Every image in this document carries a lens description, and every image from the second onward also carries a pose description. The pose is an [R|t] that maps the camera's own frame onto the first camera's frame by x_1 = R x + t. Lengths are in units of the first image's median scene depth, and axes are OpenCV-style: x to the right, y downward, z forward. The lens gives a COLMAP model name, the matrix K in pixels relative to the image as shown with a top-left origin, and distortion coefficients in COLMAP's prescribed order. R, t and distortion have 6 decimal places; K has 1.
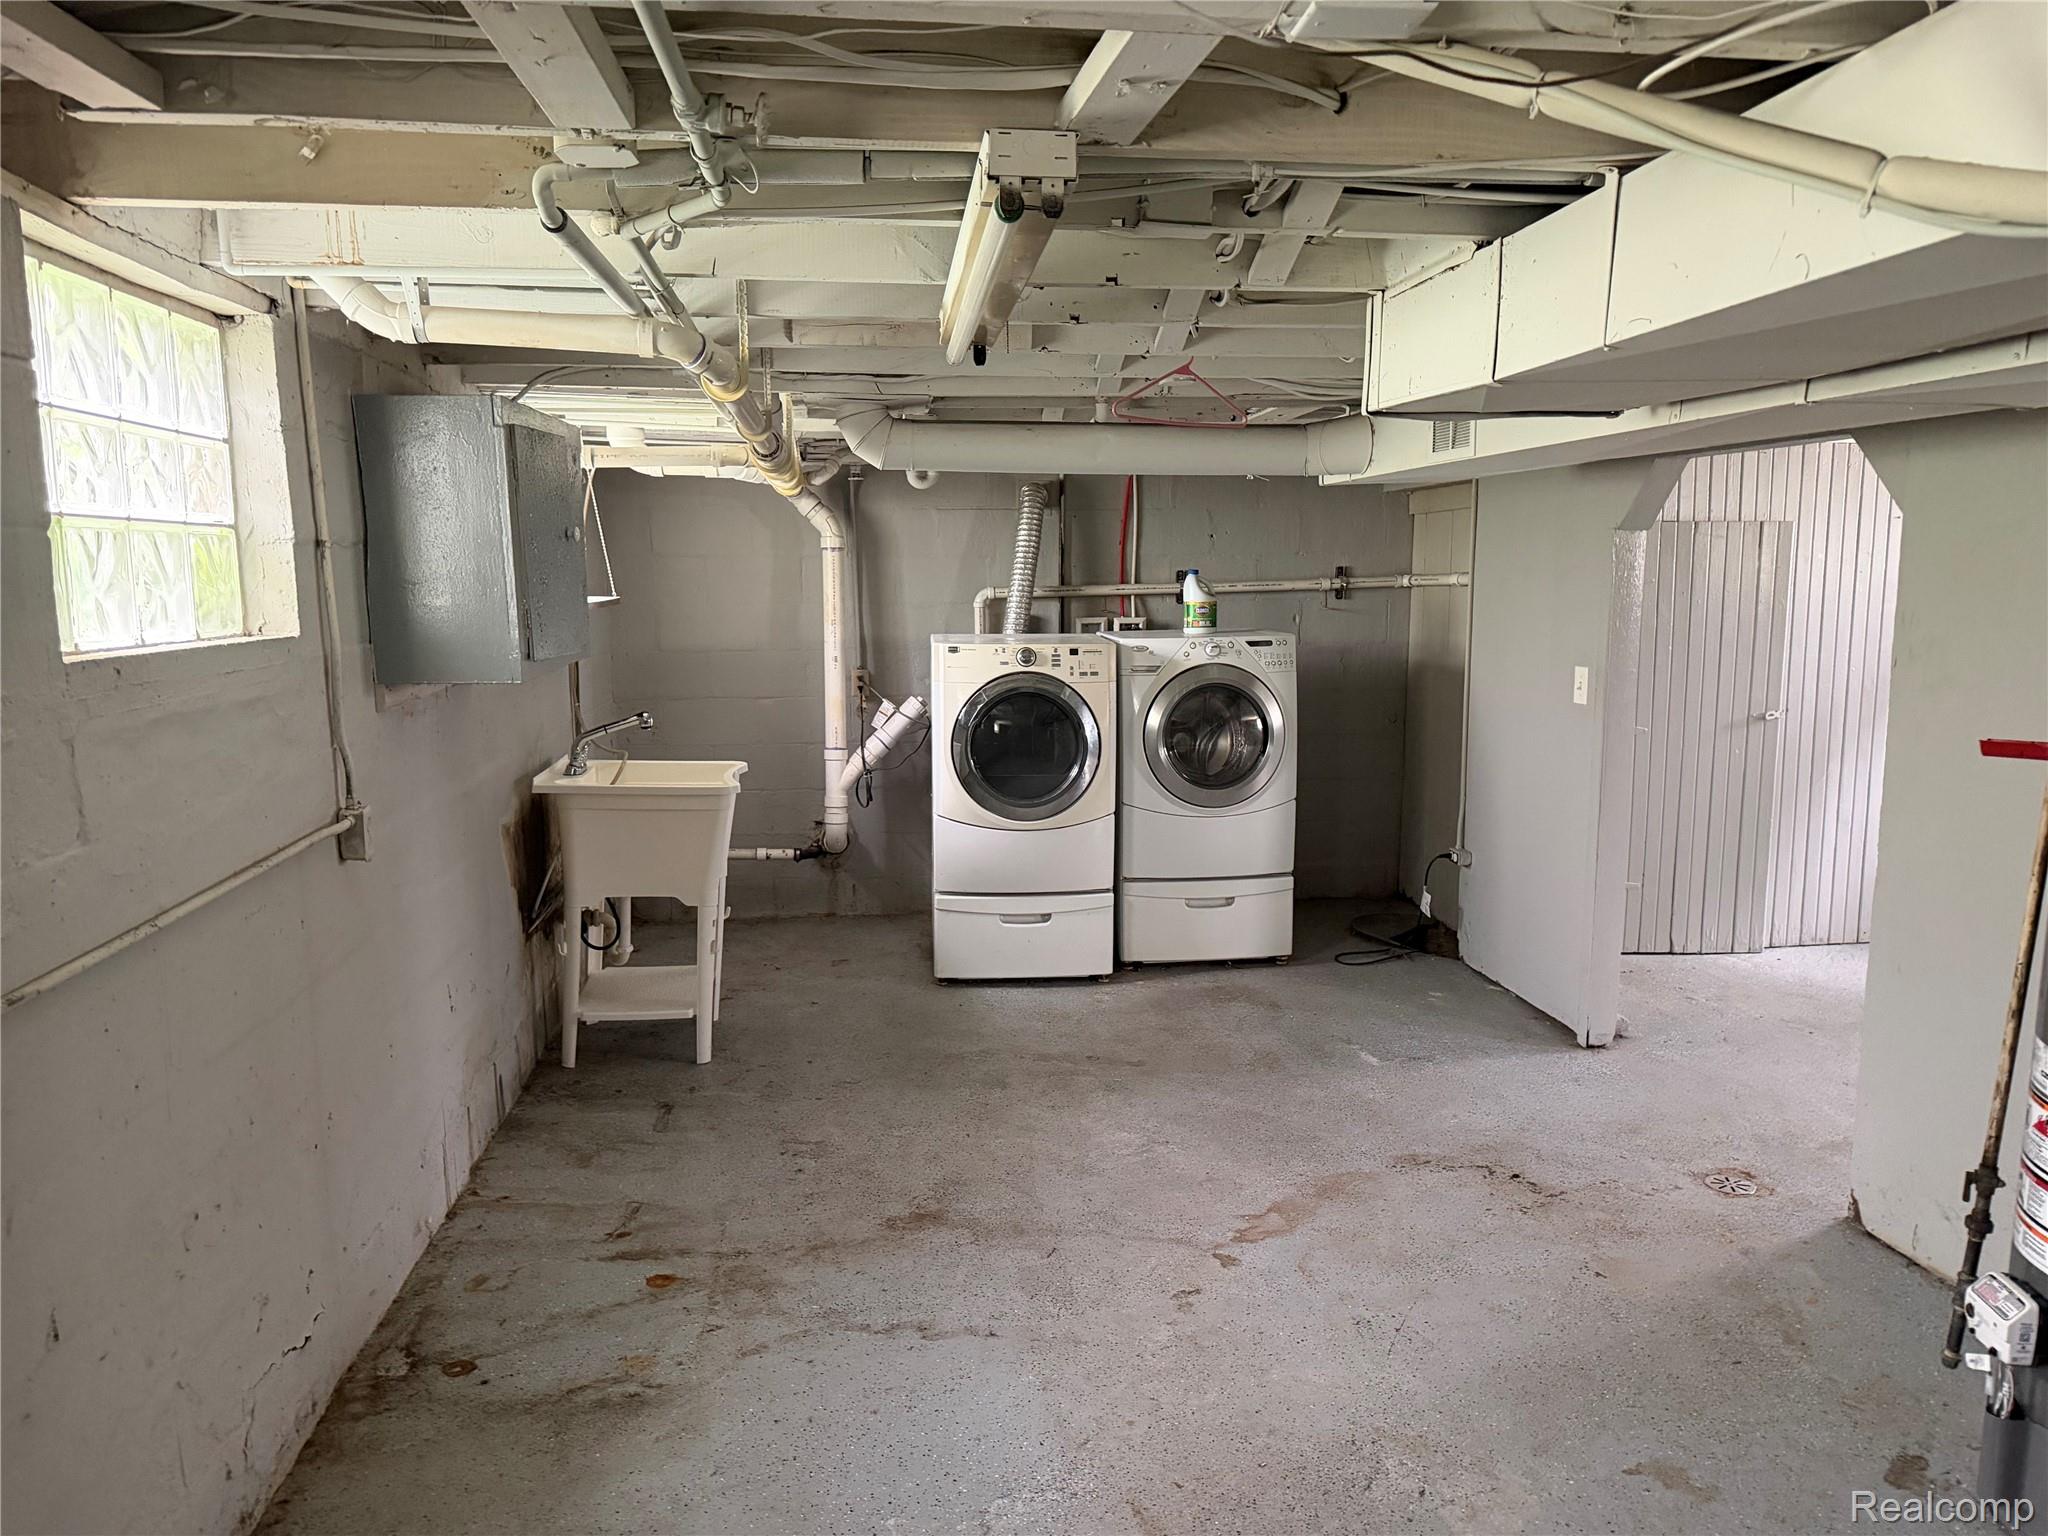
lens RADIAL K [[1448.1, 0, 1022.6], [0, 1448.1, 772.8], [0, 0, 1]] dist [0.036344, -0.007441]
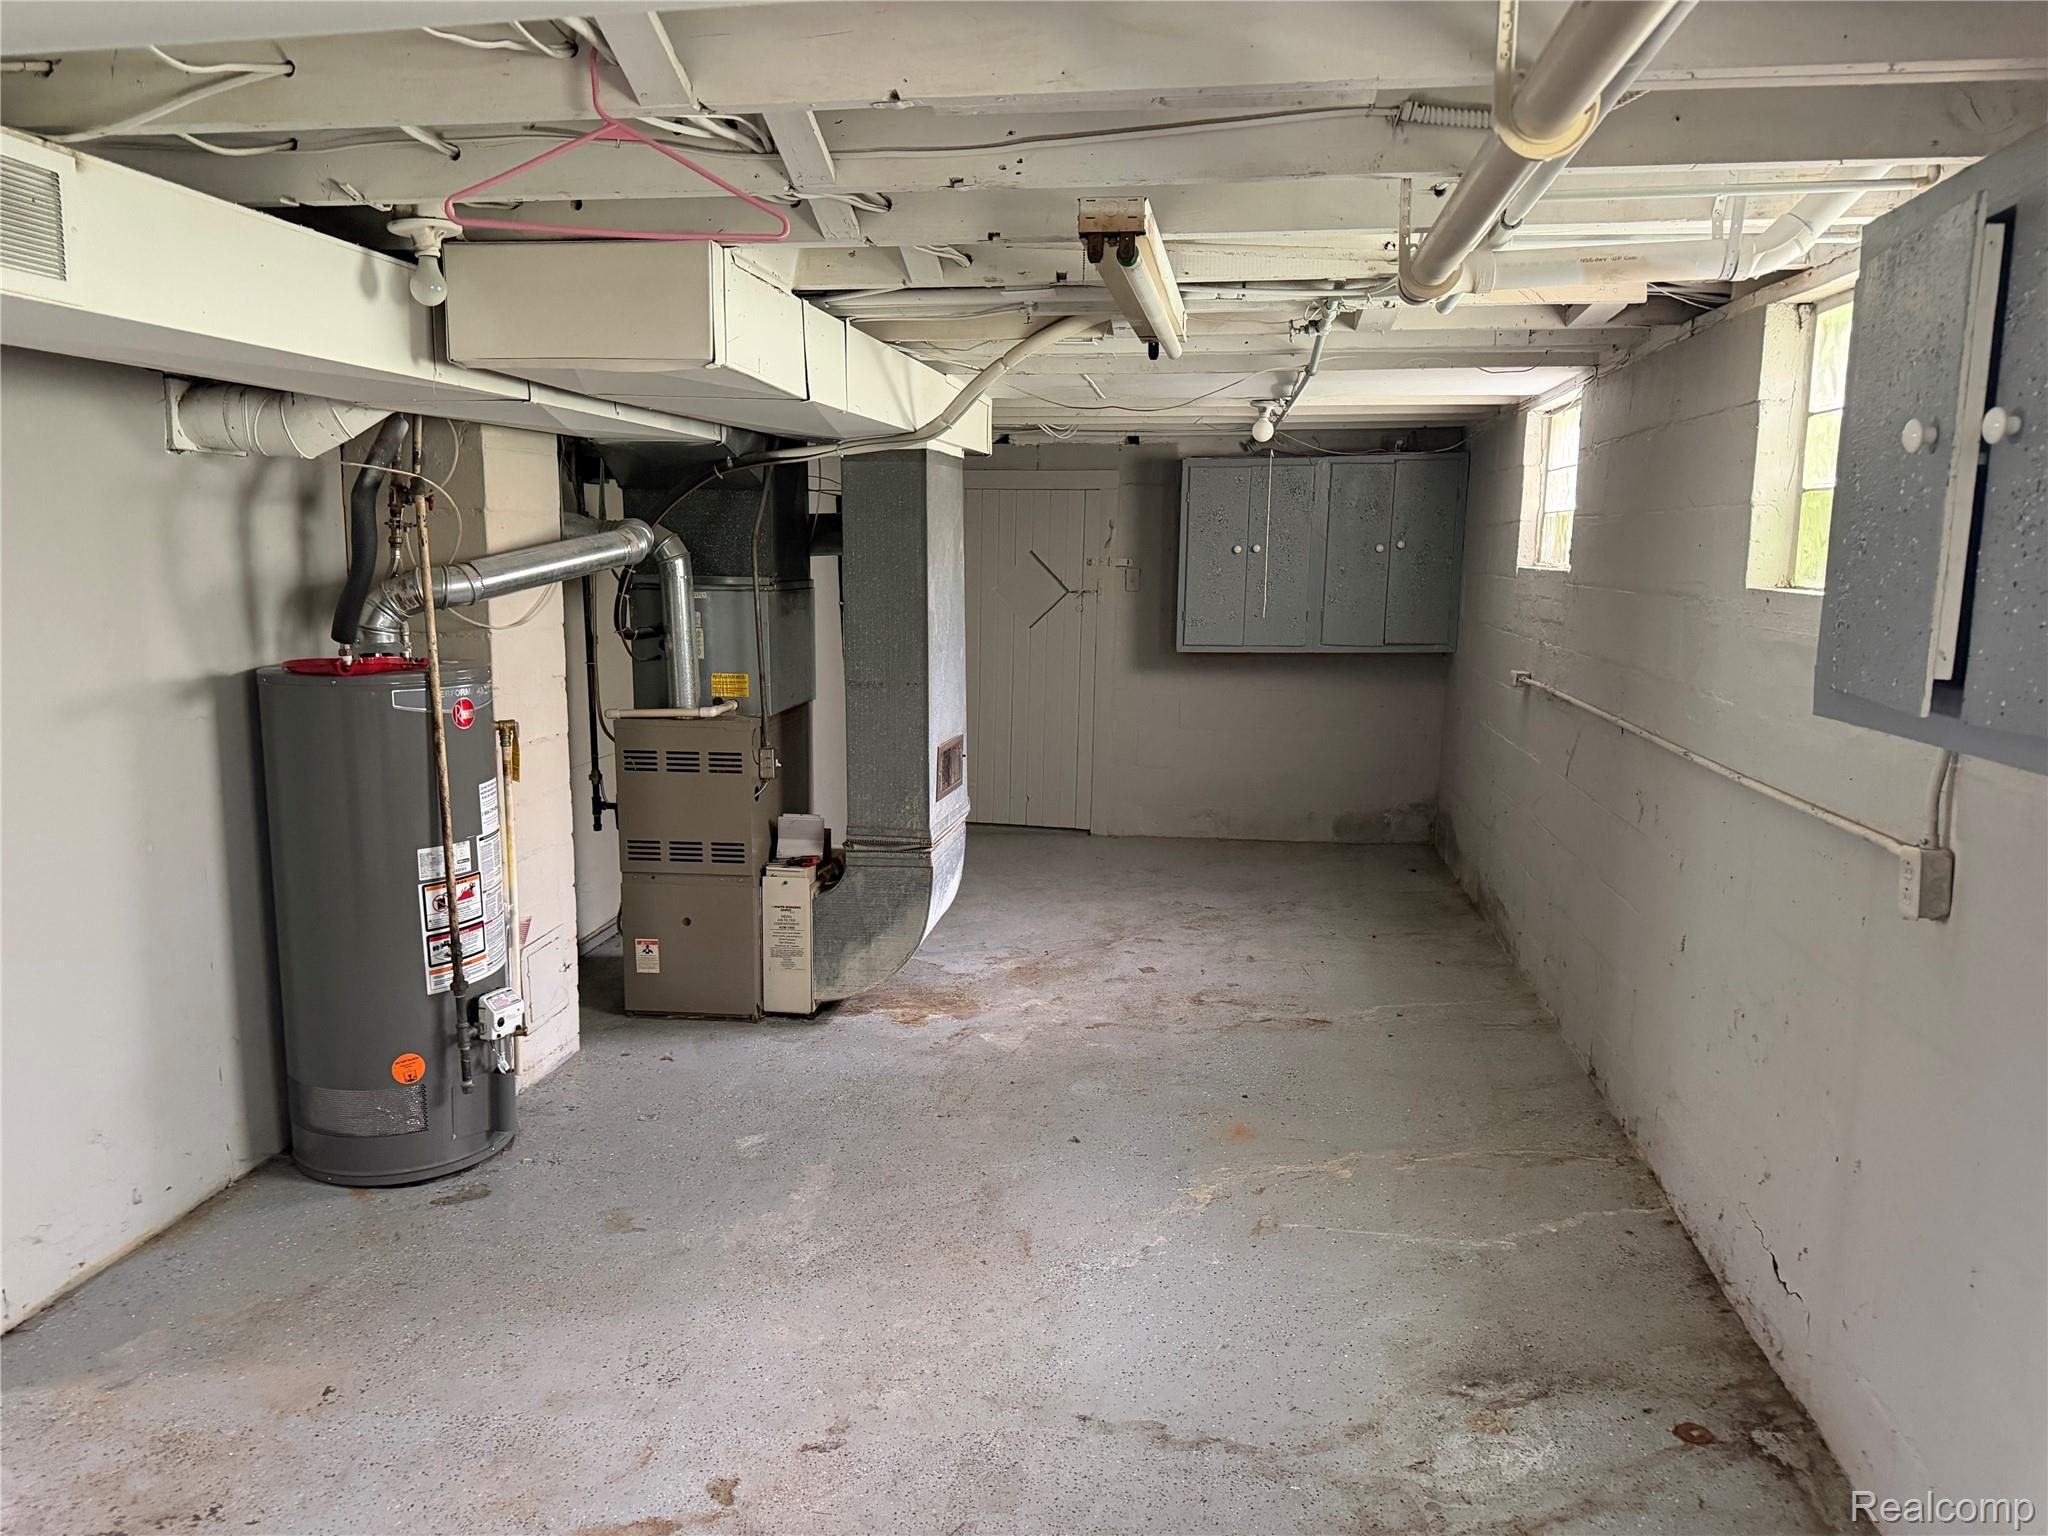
lens RADIAL K [[1448.1, 0, 1023.9], [0, 1448.1, 766.0], [0, 0, 1]] dist [0.036344, -0.007441]
pose [[-0.964696, -0.043975, 0.259669, -0.208385], [0.034151, 0.956750, 0.288901, -0.251592], [-0.261143, 0.287570, -0.921471, 1.821272]]
